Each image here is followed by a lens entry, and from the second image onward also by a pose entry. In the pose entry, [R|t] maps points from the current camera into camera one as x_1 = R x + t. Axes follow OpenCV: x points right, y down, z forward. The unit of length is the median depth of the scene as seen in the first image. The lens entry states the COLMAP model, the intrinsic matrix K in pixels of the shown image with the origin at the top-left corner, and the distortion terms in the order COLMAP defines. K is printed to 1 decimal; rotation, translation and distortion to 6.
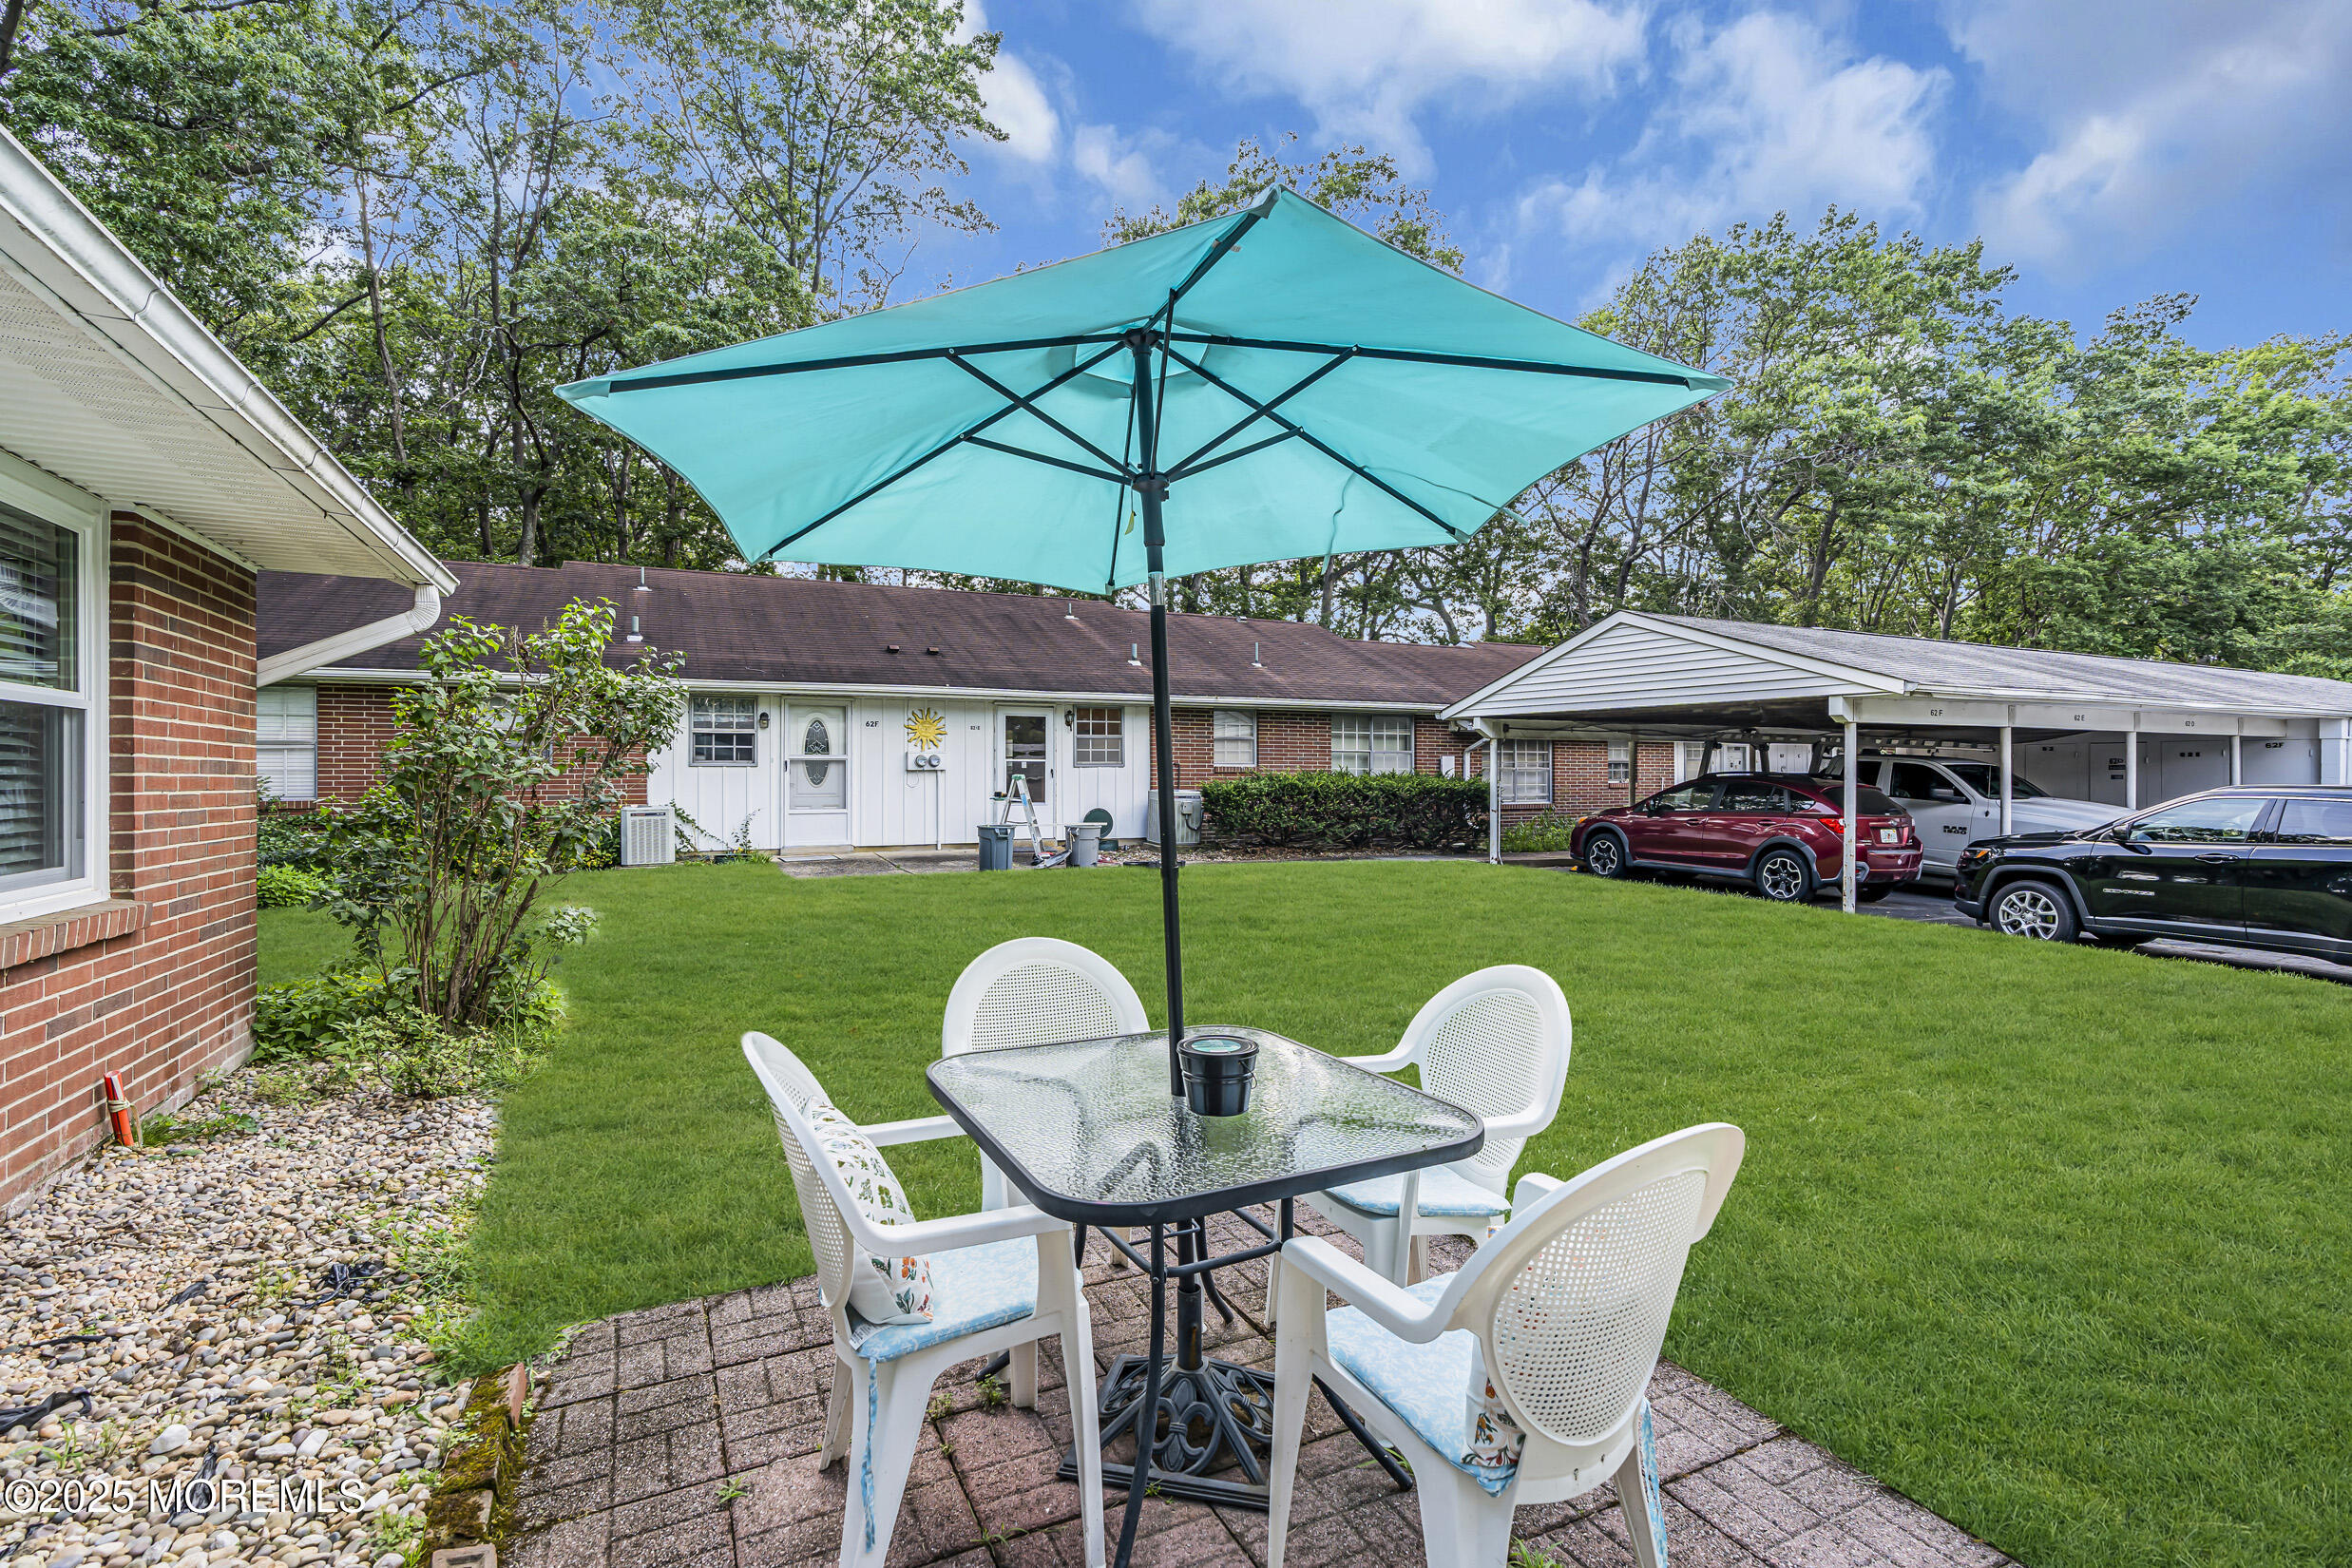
lens RADIAL K [[1056.9, 0, 1171.2], [0, 1056.9, 771.4], [0, 0, 1]] dist [-0.008879, 0.003660]
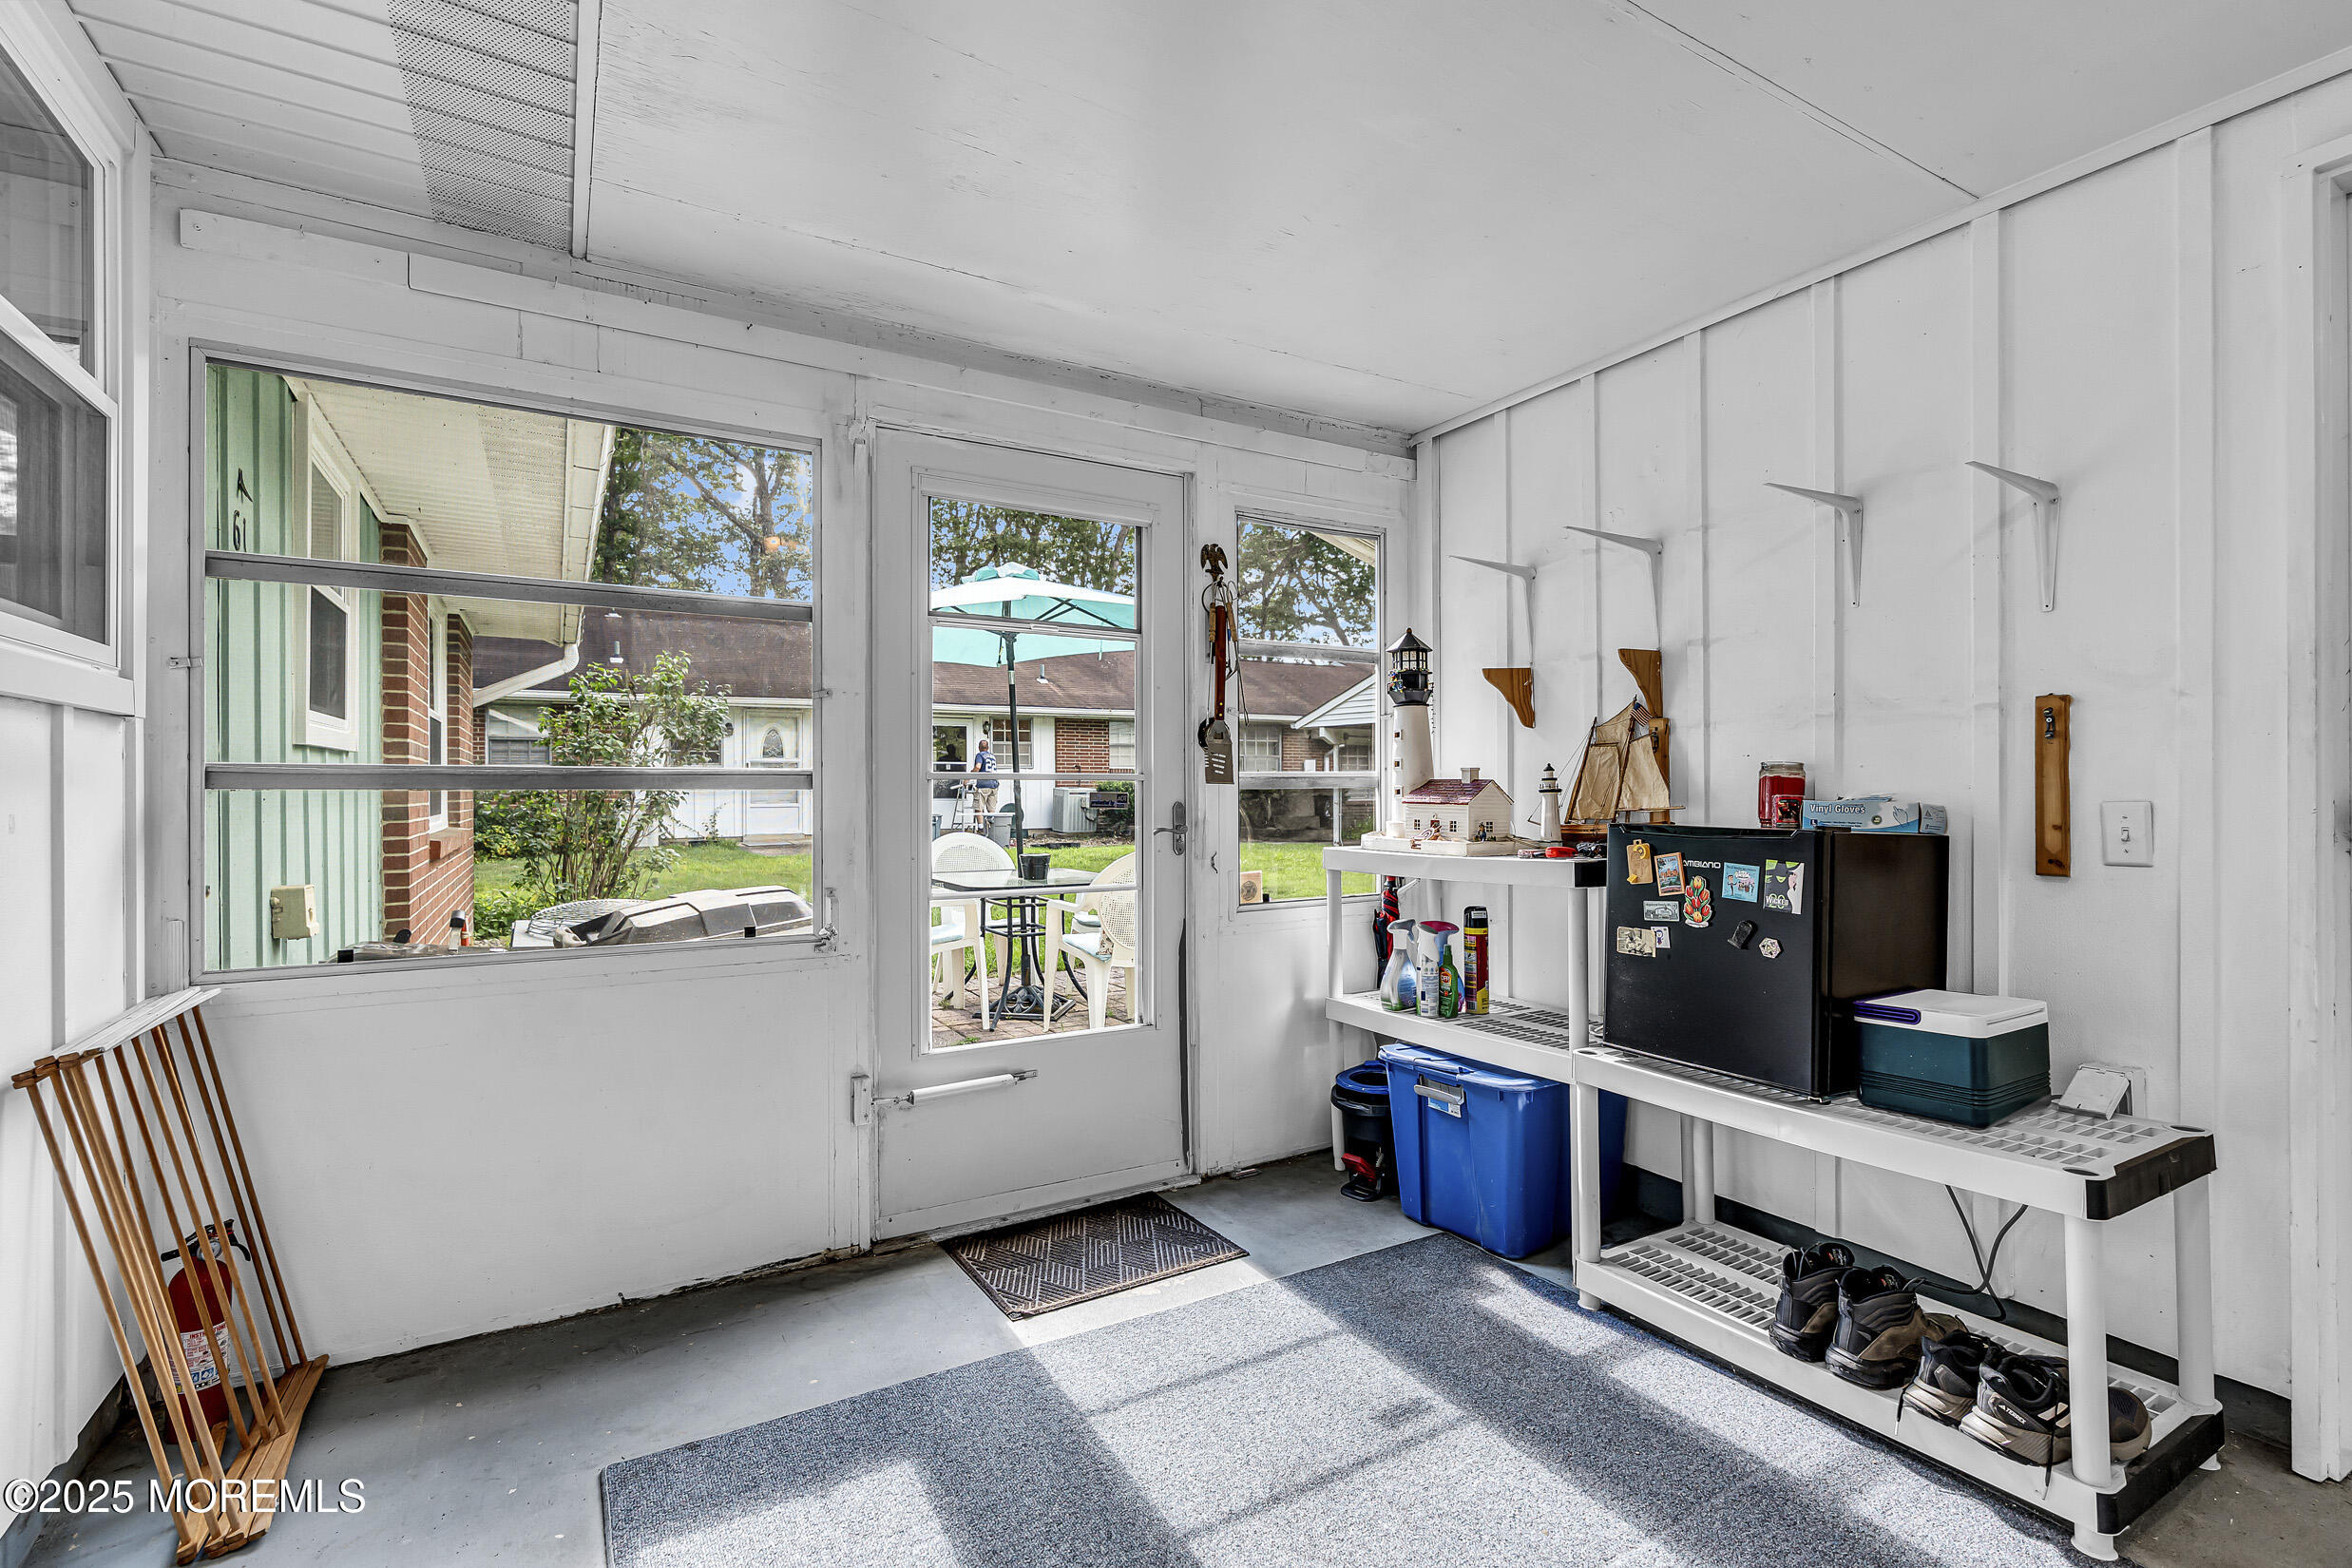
lens RADIAL K [[1056.9, 0, 1171.2], [0, 1056.9, 771.4], [0, 0, 1]] dist [-0.008879, 0.003660]
pose [[0.997286, -0.001568, 0.073614, 0.023738], [0.002215, 0.999960, -0.008706, 0.009811], [-0.073598, 0.008846, 0.997249, -0.204933]]
